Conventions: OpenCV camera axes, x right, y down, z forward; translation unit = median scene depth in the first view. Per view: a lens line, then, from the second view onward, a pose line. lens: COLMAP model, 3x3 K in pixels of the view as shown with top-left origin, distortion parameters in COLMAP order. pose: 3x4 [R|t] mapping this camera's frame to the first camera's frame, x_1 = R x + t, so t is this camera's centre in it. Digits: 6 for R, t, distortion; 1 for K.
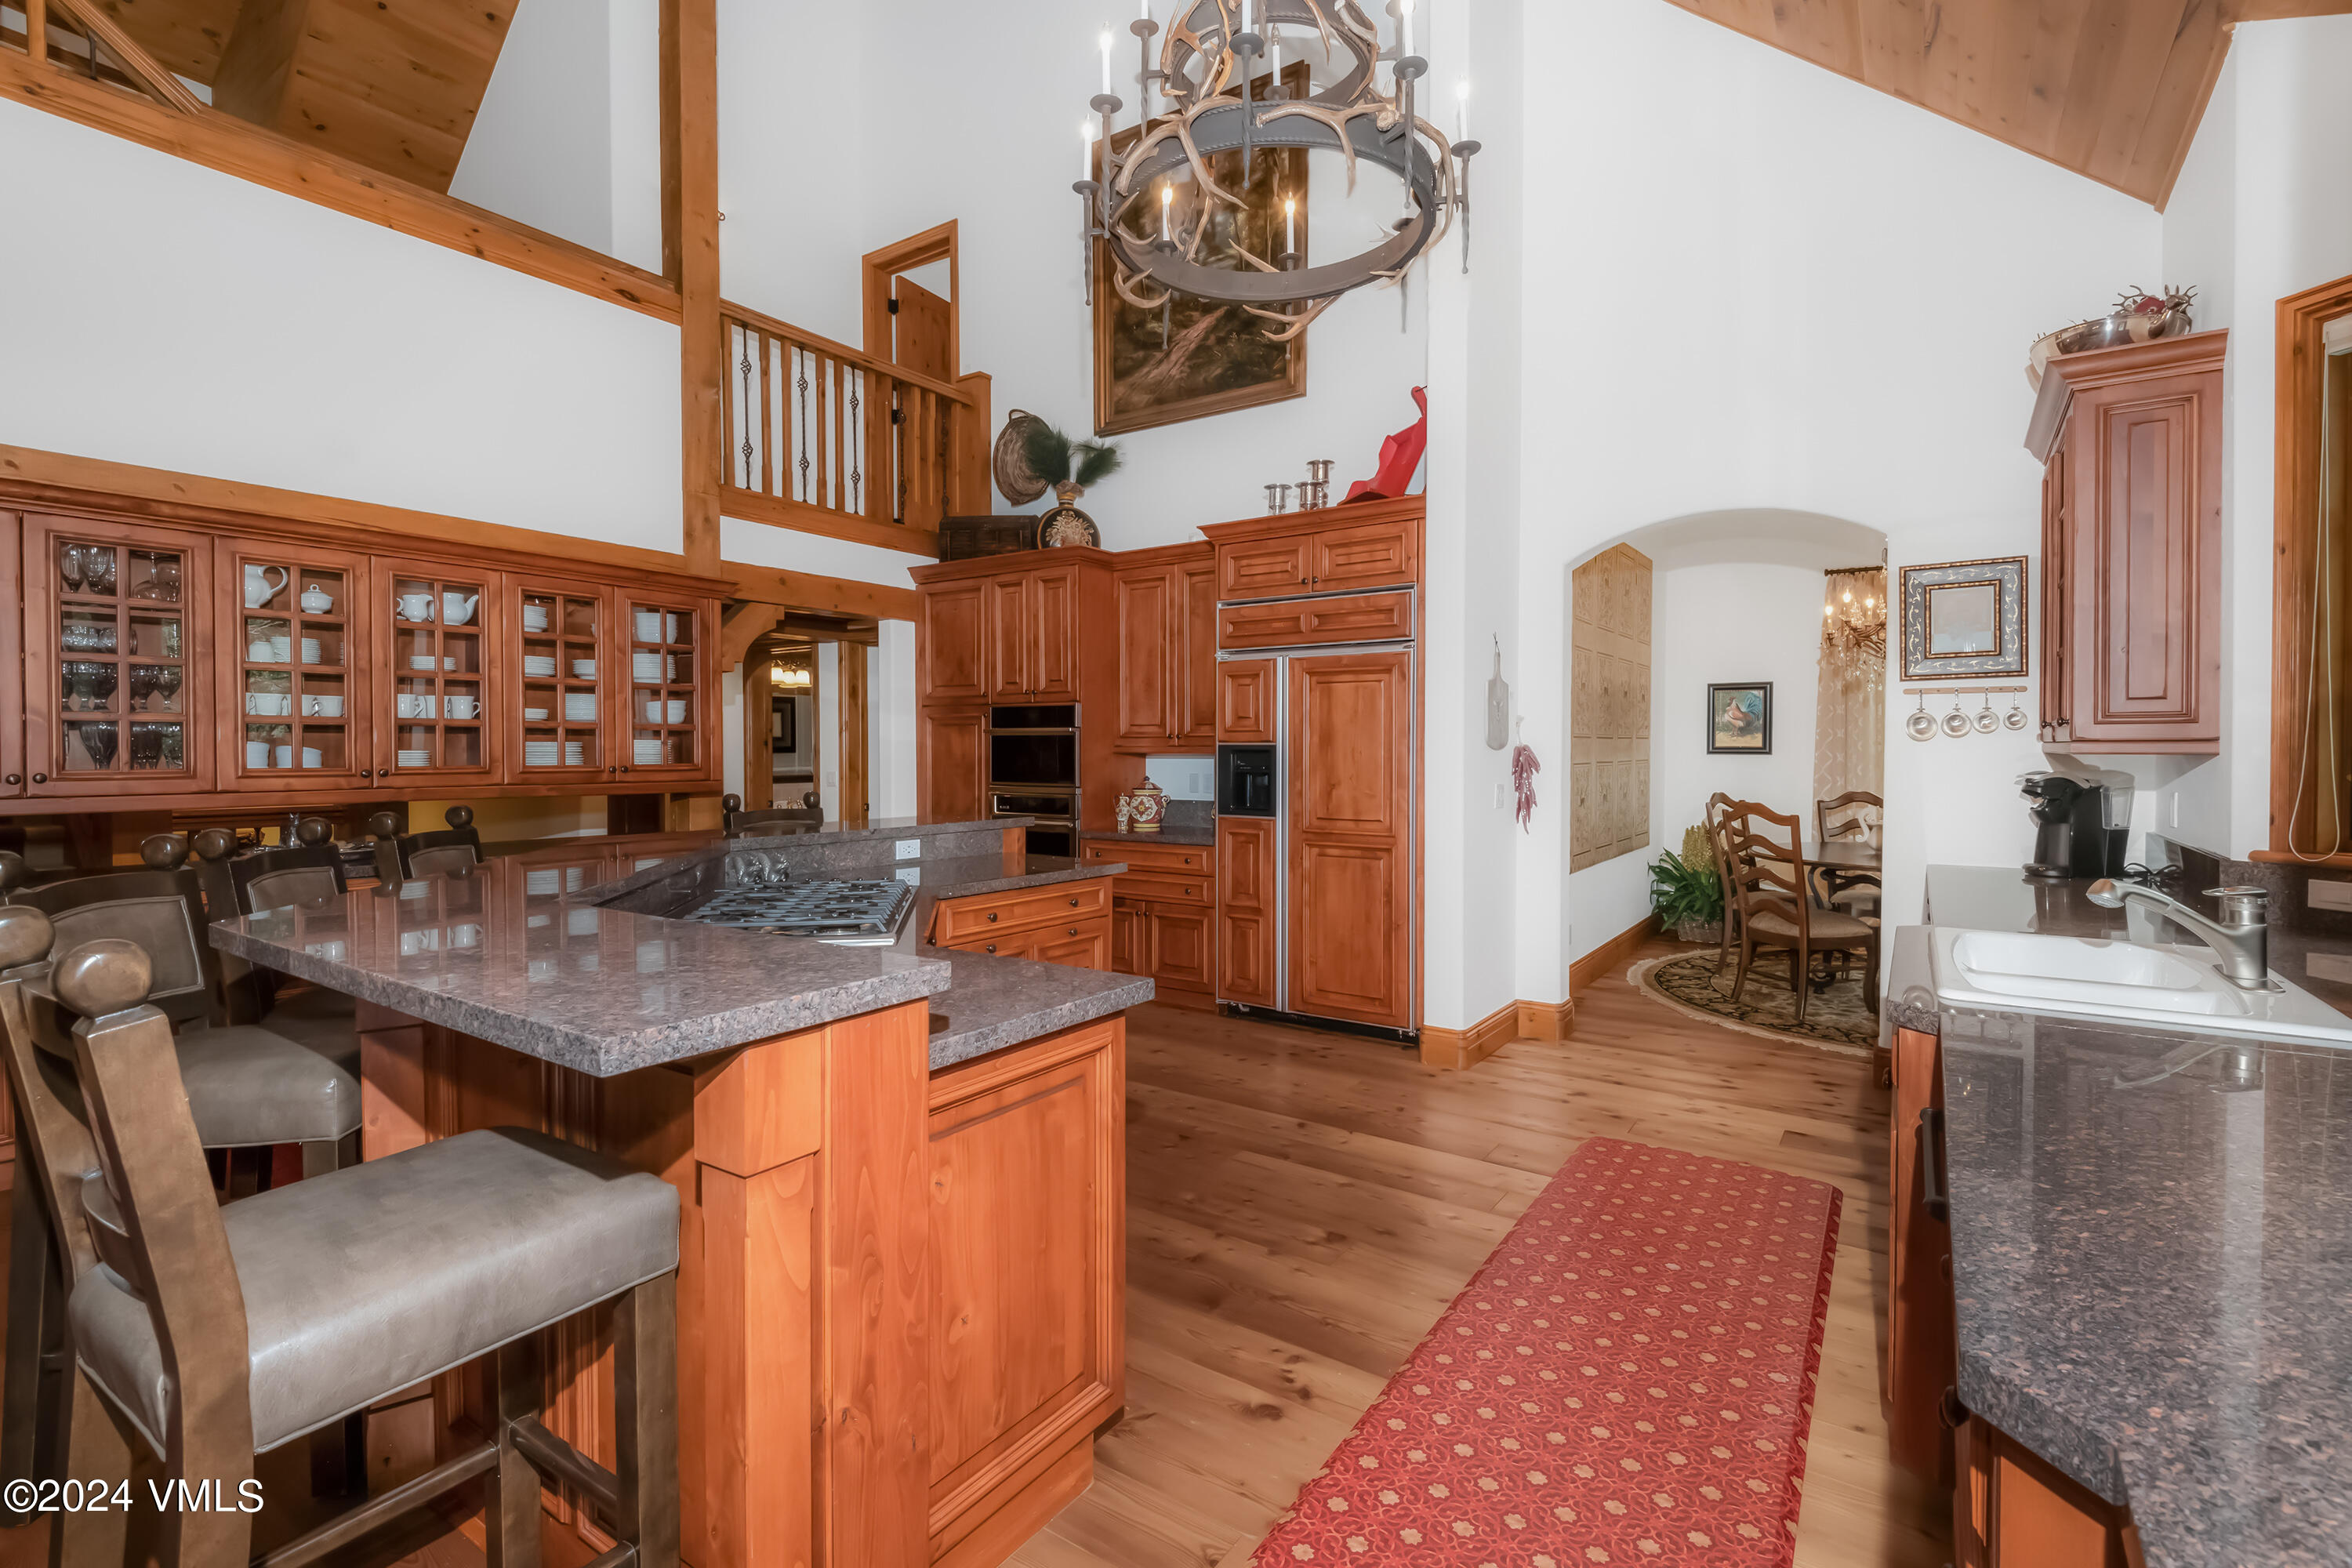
lens RADIAL K [[1095.2, 0, 1049.9], [0, 1095.2, 877.5], [0, 0, 1]] dist [0.001747, -0.000002]
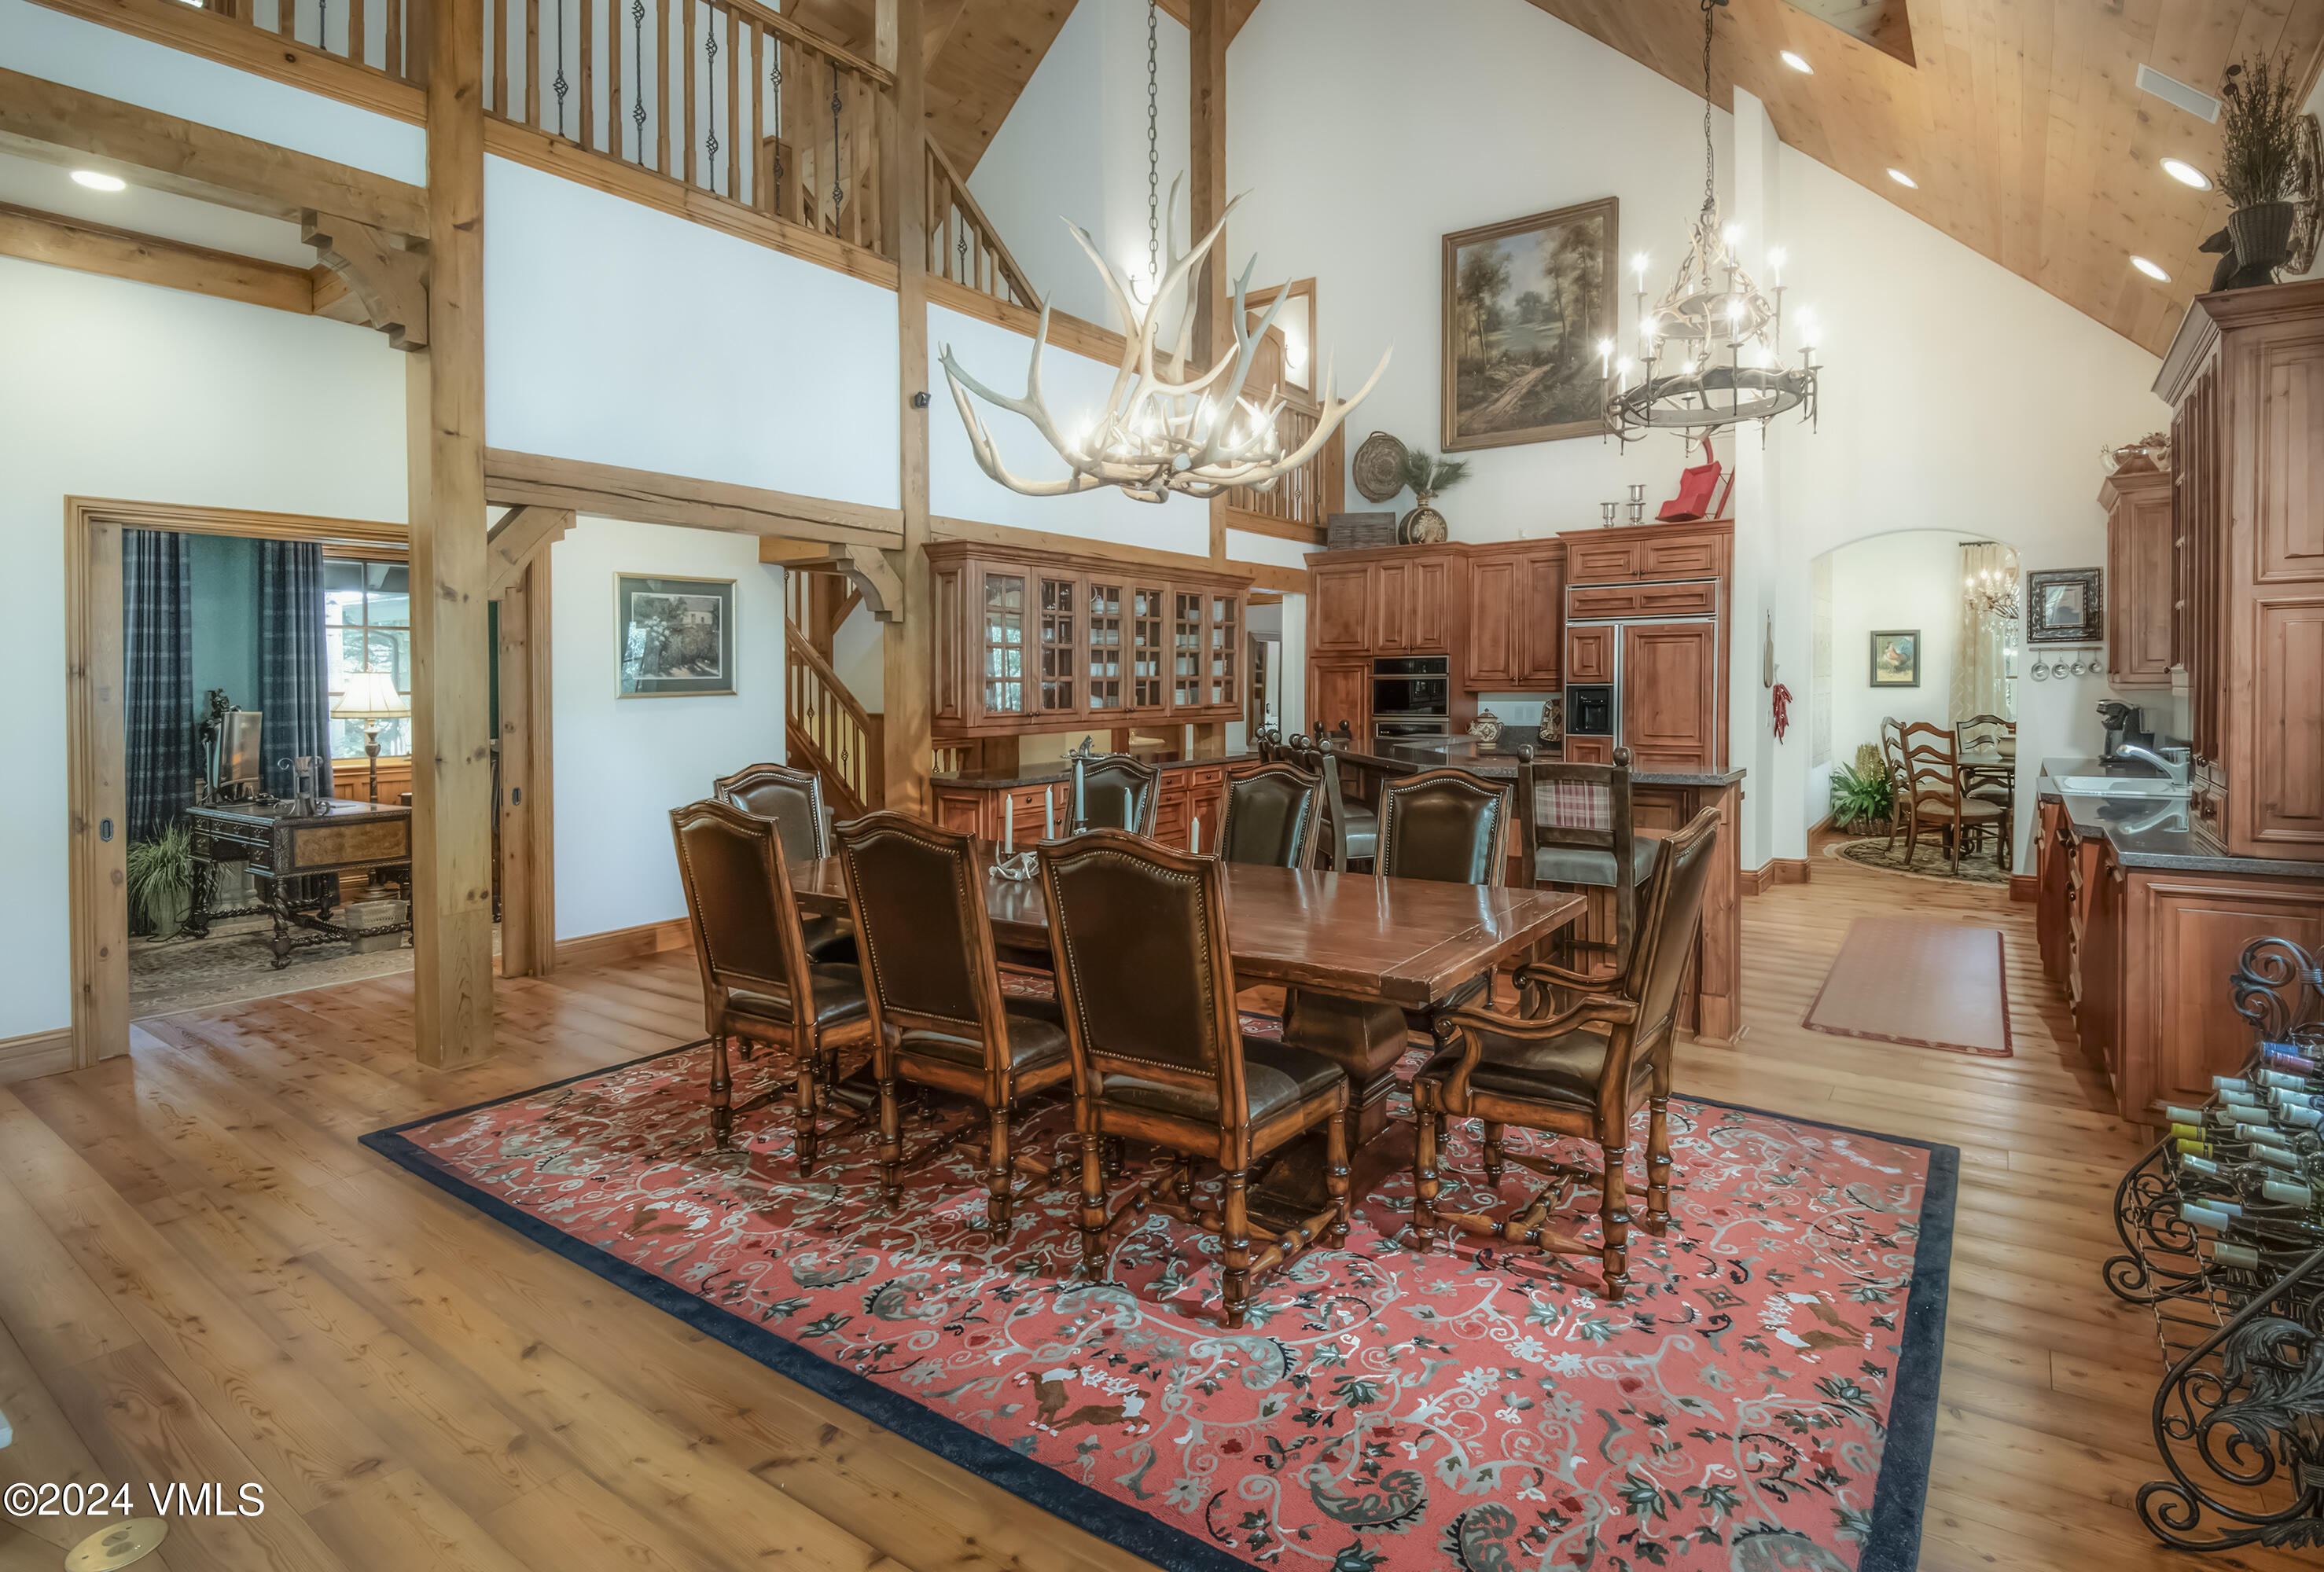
lens RADIAL K [[1184.6, 0, 1151.8], [0, 1184.6, 877.1], [0, 0, 1]] dist [-0.023202, 0.000186]
pose [[0.999002, -0.020274, 0.039806, -0.399865], [0.018523, 0.998865, 0.043874, 0.044249], [-0.040651, -0.043092, 0.998244, -0.461020]]
